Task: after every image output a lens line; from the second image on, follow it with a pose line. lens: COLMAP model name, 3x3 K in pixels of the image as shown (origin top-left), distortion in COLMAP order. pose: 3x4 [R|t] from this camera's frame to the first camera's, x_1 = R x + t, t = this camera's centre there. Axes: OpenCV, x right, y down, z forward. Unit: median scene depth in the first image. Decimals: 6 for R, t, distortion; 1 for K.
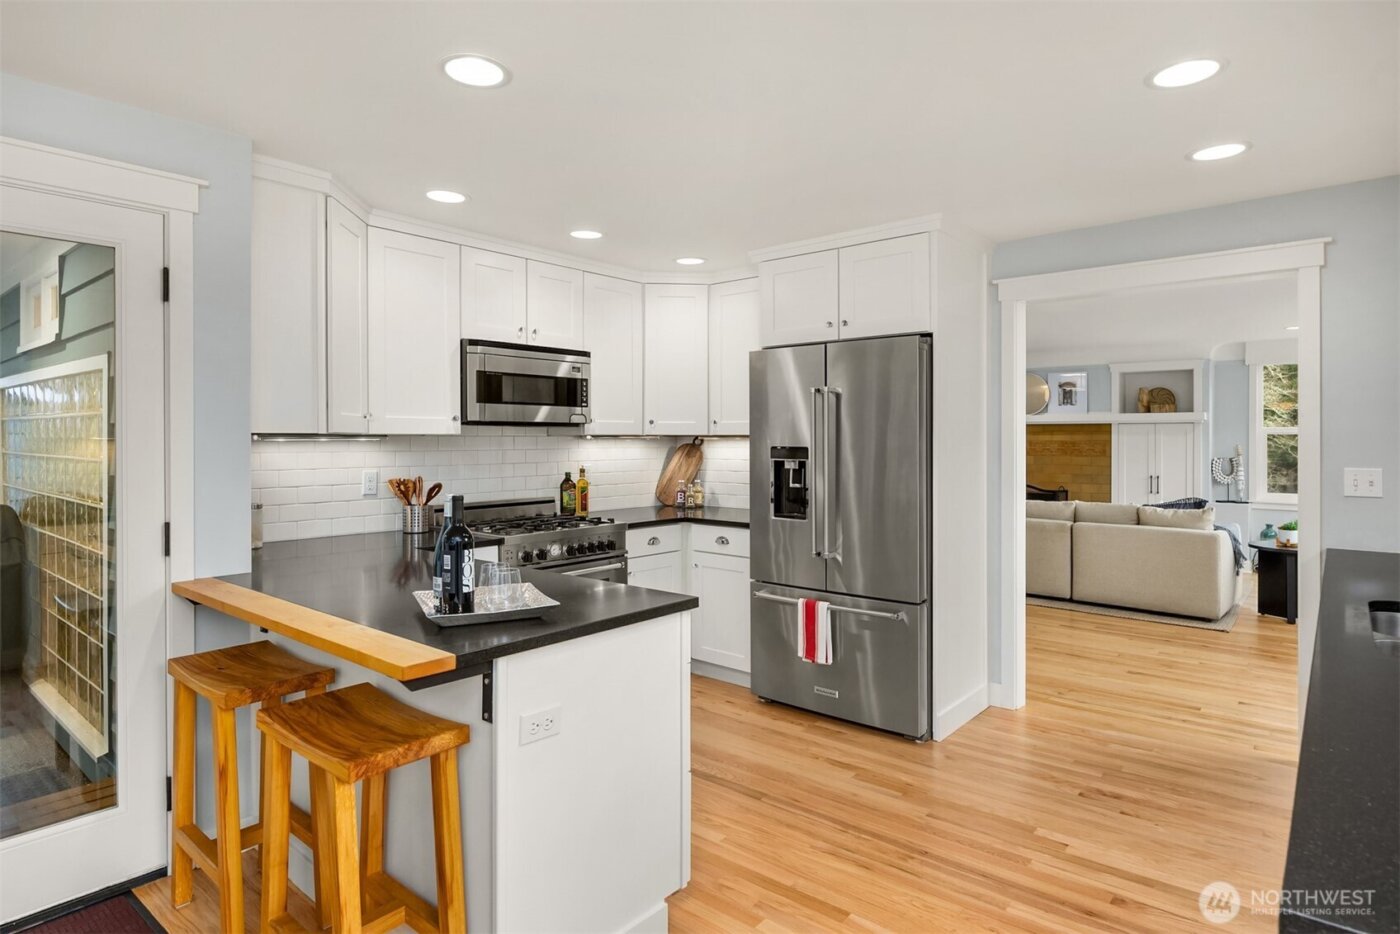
lens RADIAL K [[770.6, 0, 675.0], [0, 770.6, 441.4], [0, 0, 1]] dist [0.000630, 0.001949]
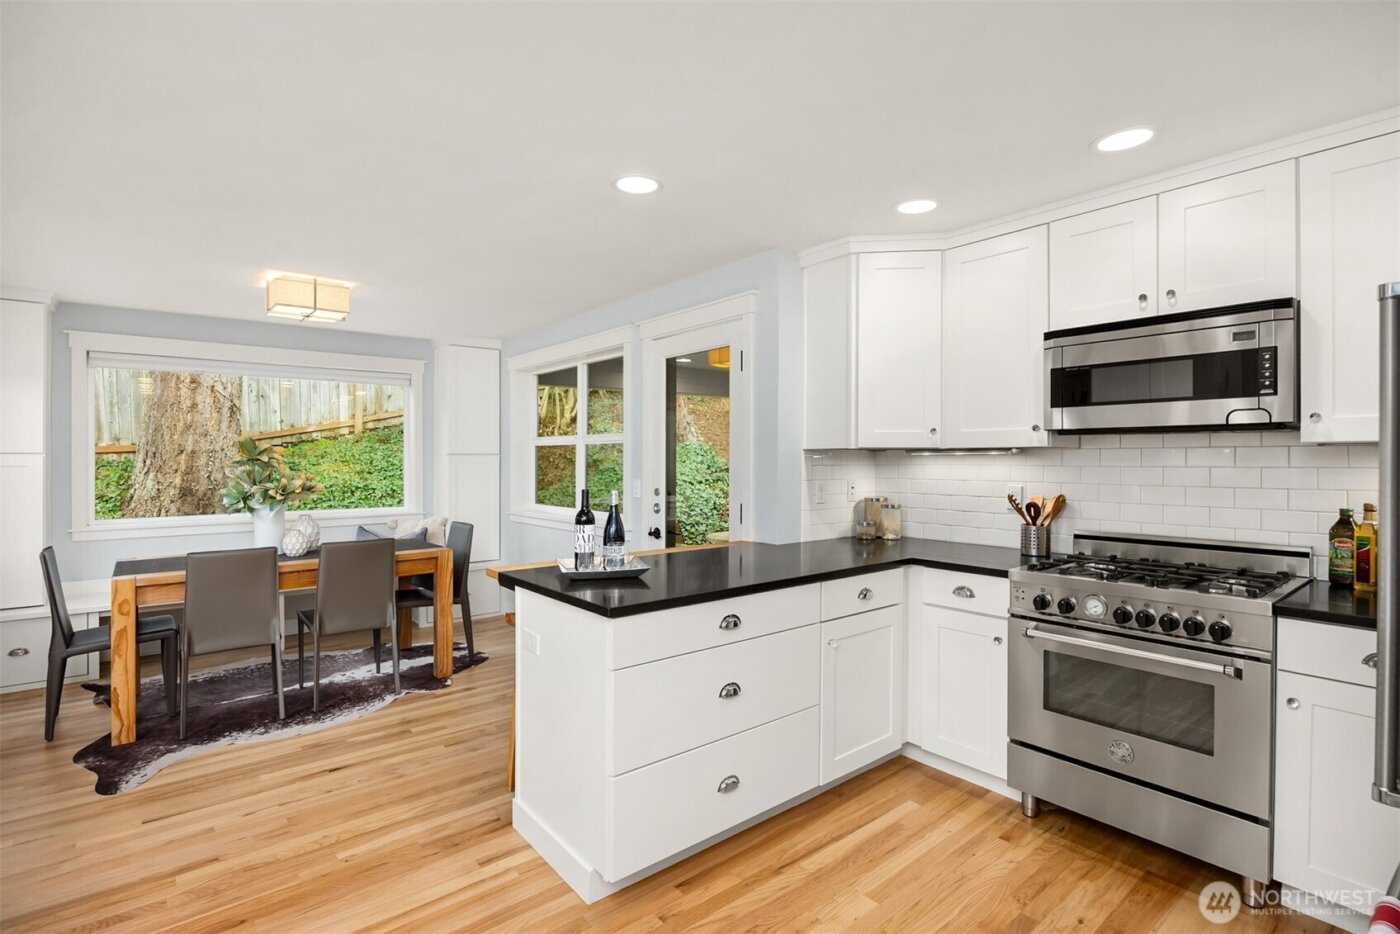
lens RADIAL K [[660.5, 0, 689.2], [0, 660.5, 455.1], [0, 0, 1]] dist [-0.013683, 0.000921]
pose [[-0.173018, -0.005083, -0.984906, 0.466255], [-0.001752, 0.999987, -0.004853, 0.004500], [0.984917, 0.000886, -0.173025, 0.686236]]
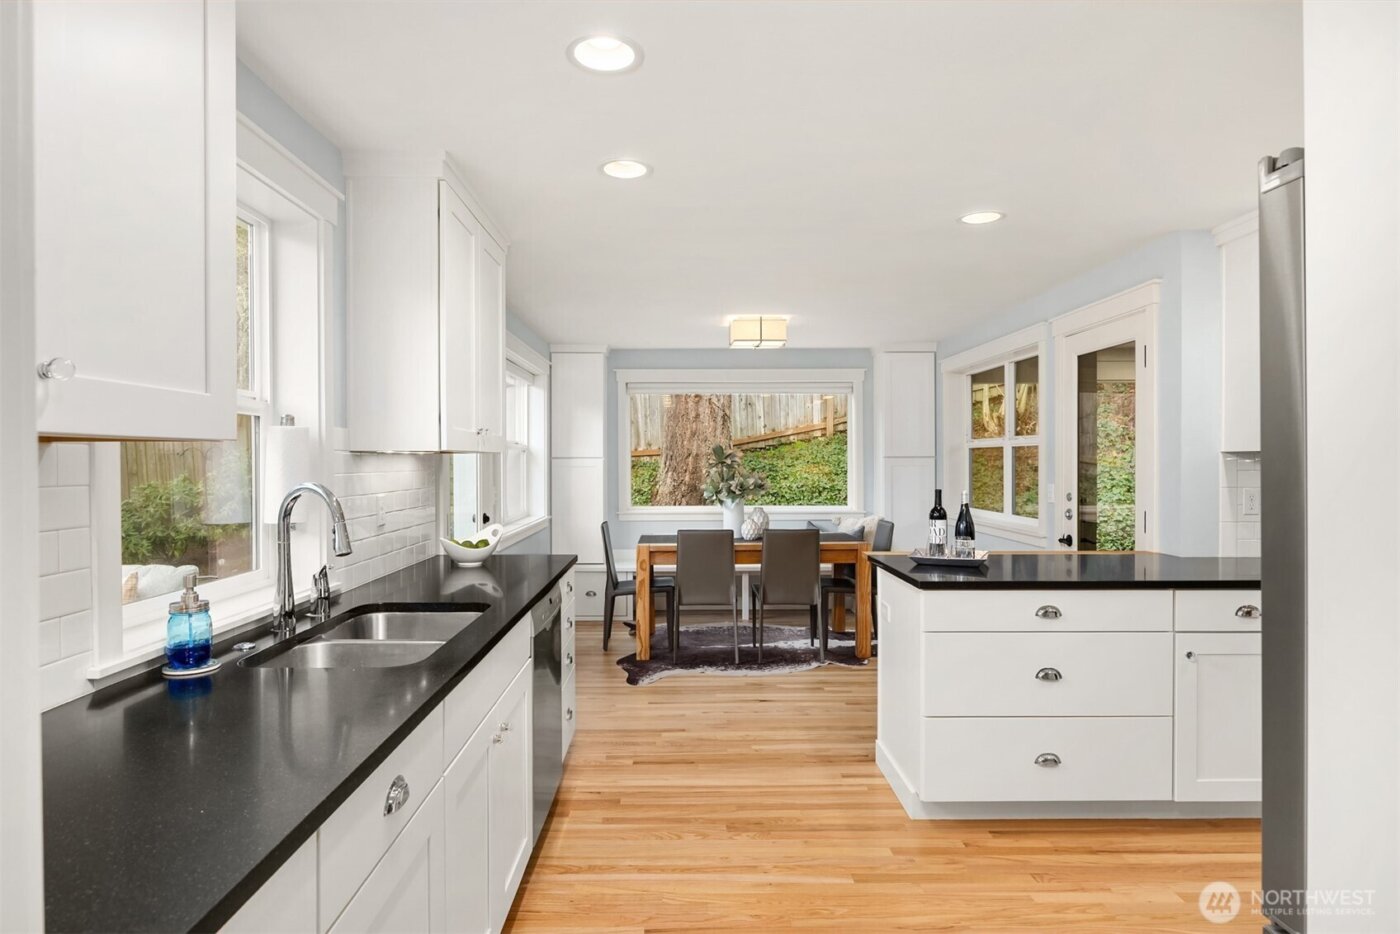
lens RADIAL K [[770.6, 0, 687.5], [0, 770.6, 460.3], [0, 0, 1]] dist [0.000630, 0.001949]
pose [[-0.752590, 0.001210, -0.658489, 0.629395], [-0.000459, 0.999997, 0.002363, 0.000397], [0.658490, 0.002080, -0.752587, 0.935453]]
